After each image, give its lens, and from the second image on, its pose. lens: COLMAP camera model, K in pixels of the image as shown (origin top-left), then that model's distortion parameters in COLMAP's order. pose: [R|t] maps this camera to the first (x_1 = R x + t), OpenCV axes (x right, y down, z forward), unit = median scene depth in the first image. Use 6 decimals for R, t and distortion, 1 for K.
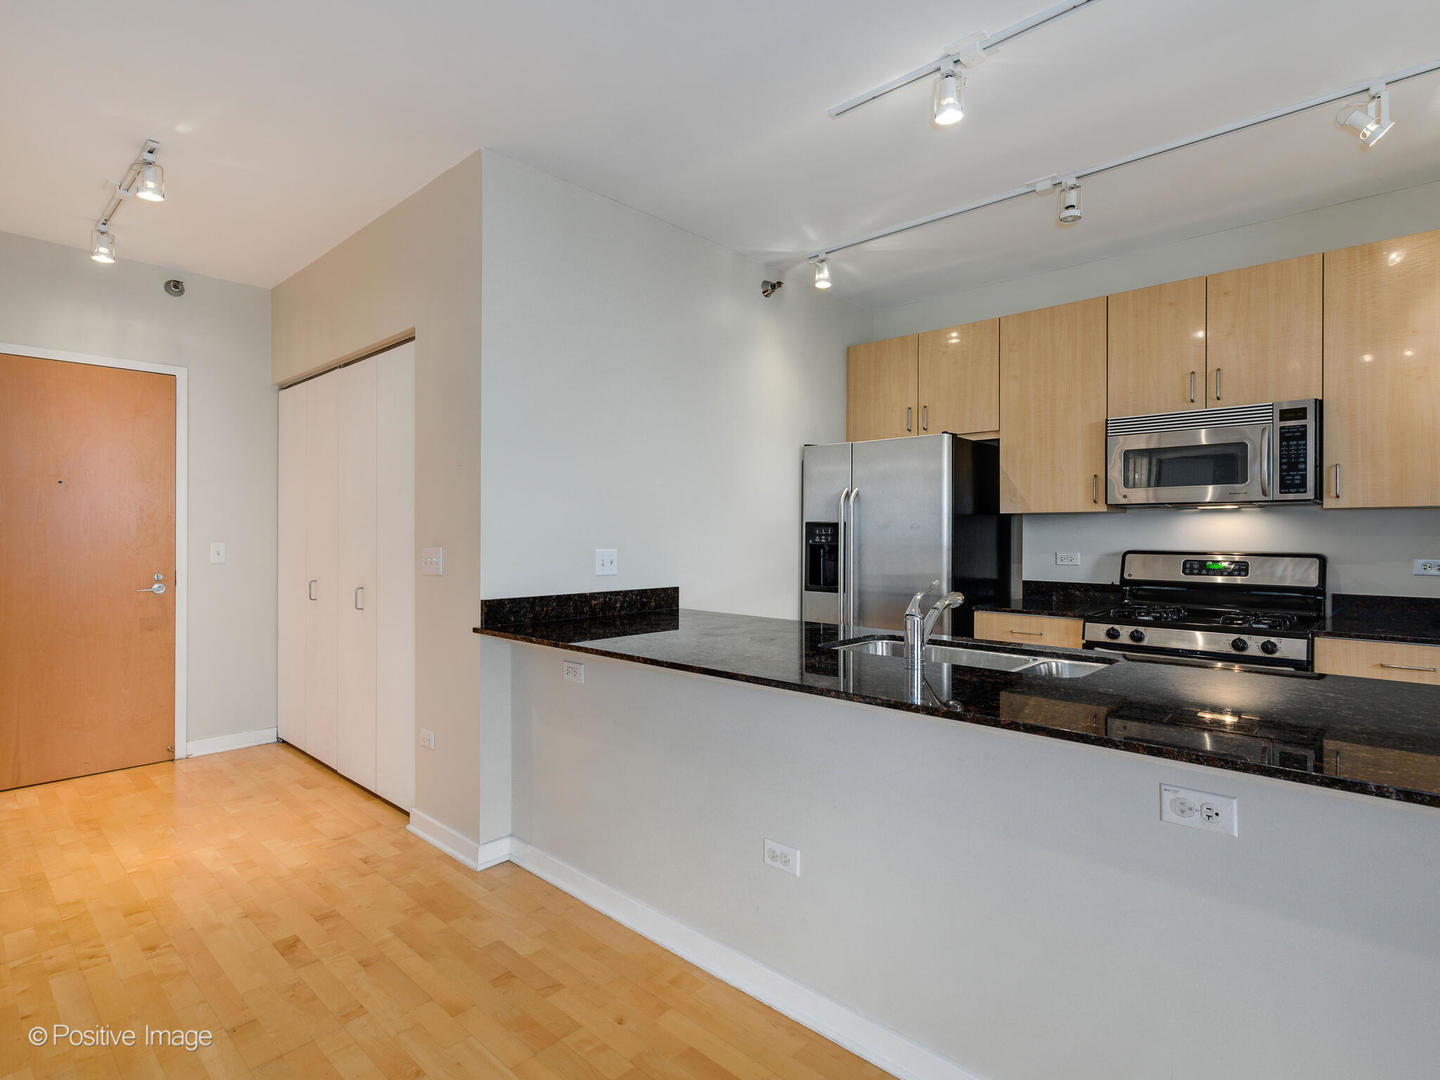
lens RADIAL K [[716.2, 0, 714.1], [0, 716.2, 534.7], [0, 0, 1]] dist [-0.002071, -0.001161]
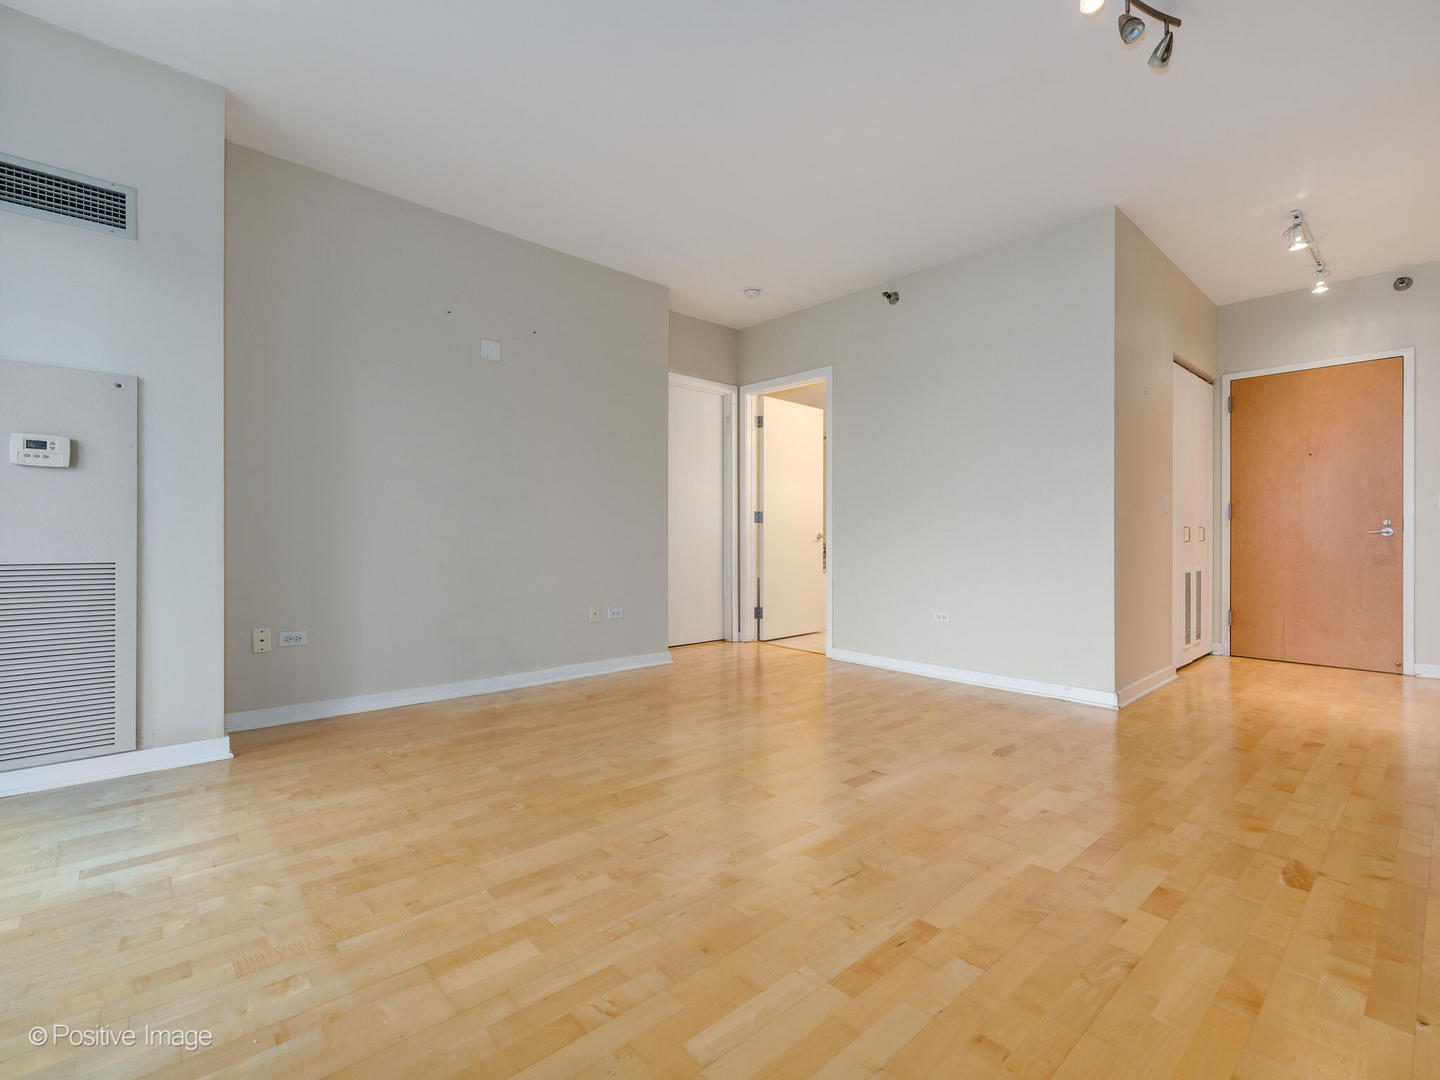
lens RADIAL K [[668.2, 0, 735.0], [0, 668.2, 540.6], [0, 0, 1]] dist [0.002968, -0.000565]
pose [[-0.092007, -0.001699, -0.995757, 0.474909], [-0.008500, 0.999963, -0.000920, 0.099700], [0.995722, 0.008379, -0.092018, -0.019003]]
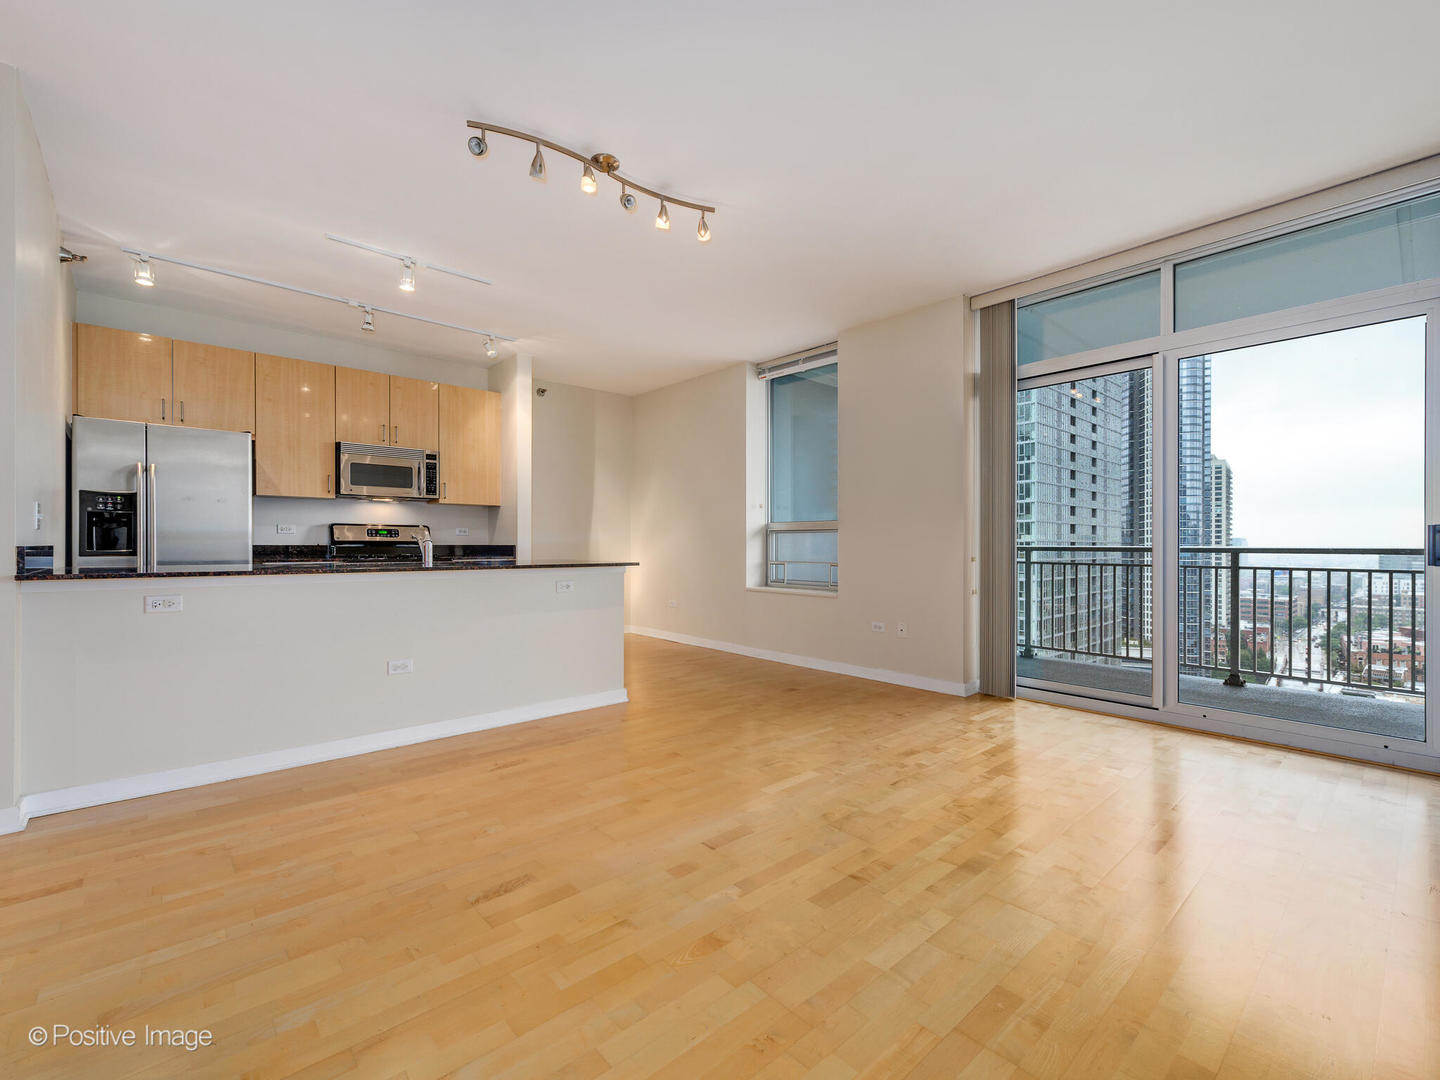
lens RADIAL K [[638.4, 0, 697.4], [0, 638.4, 533.5], [0, 0, 1]] dist [0.009894, -0.001118]
pose [[0.115810, 0.009918, 0.993222, -0.907860], [-0.005143, 0.999943, -0.009386, 0.064591], [-0.993258, -0.004022, 0.115855, 0.011489]]
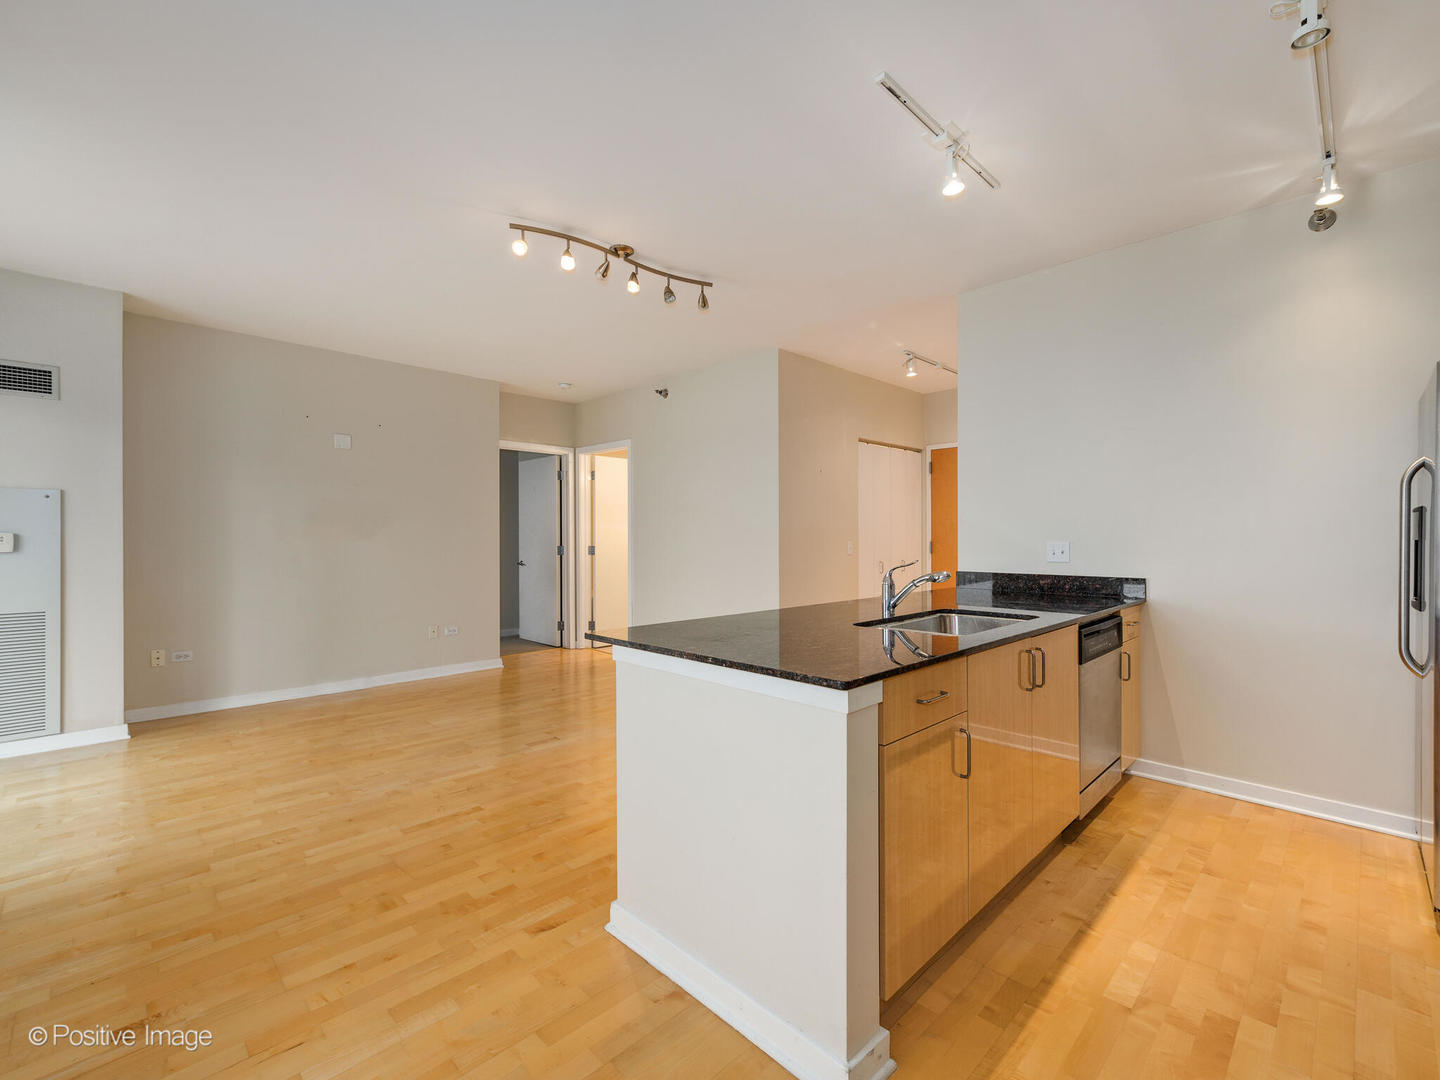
lens RADIAL K [[638.4, 0, 724.8], [0, 638.4, 541.8], [0, 0, 1]] dist [0.009894, -0.001118]
pose [[-0.049167, -0.002706, -0.998787, 0.829101], [-0.003456, 0.999991, -0.002539, 0.011823], [0.998785, 0.003327, -0.049175, 0.425833]]
